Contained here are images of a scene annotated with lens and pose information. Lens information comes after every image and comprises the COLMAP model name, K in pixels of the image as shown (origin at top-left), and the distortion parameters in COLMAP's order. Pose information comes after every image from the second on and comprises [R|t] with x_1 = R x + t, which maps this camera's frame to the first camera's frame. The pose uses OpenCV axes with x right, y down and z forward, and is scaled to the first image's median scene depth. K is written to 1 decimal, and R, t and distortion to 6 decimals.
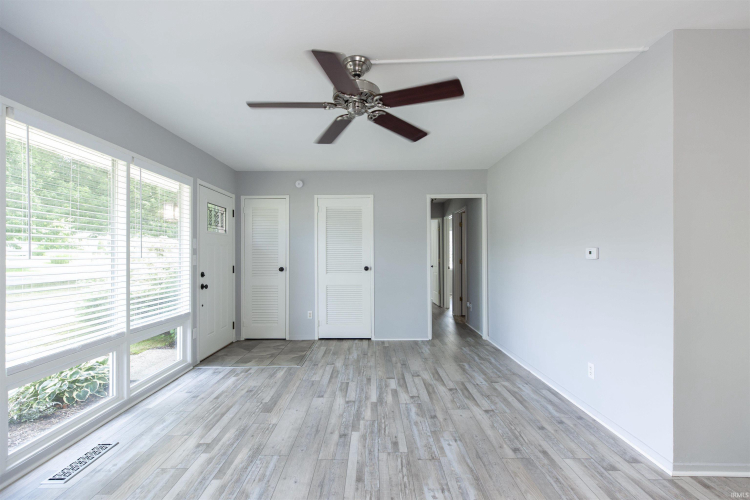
lens RADIAL K [[345.3, 0, 367.5], [0, 345.3, 252.2], [0, 0, 1]] dist [0.008903, -0.000615]
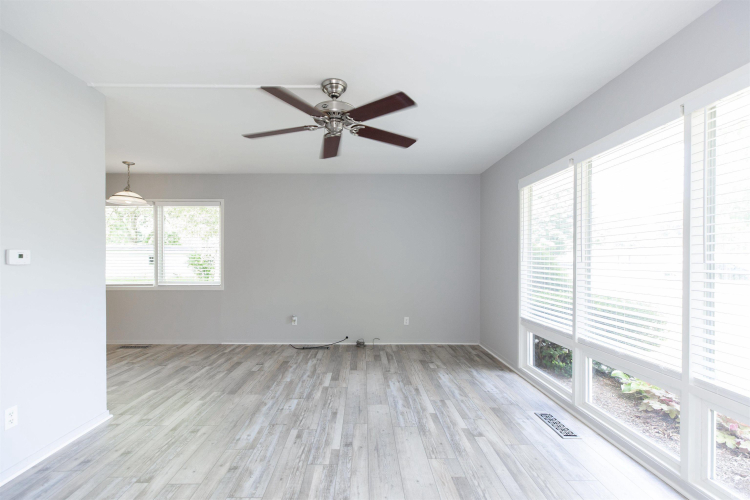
lens RADIAL K [[345.3, 0, 364.9], [0, 345.3, 259.4], [0, 0, 1]] dist [0.008903, -0.000615]
pose [[-0.999805, 0.001436, -0.019680, -0.096712], [0.001628, 0.999951, -0.009724, 0.019114], [0.019665, -0.009754, -0.999759, 1.954504]]
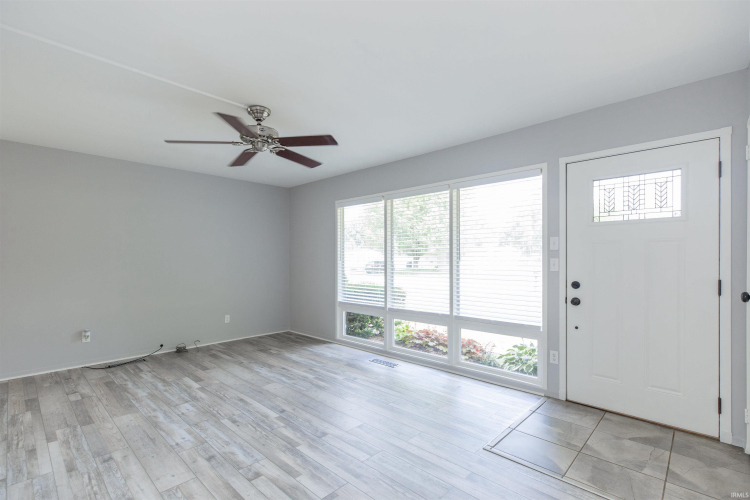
lens RADIAL K [[345.3, 0, 376.0], [0, 345.3, 250.4], [0, 0, 1]] dist [0.008903, -0.000615]
pose [[-0.679462, -0.015460, -0.733547, 0.583870], [0.009908, 0.999493, -0.030242, 0.017700], [0.733643, -0.027816, -0.678965, 2.030928]]
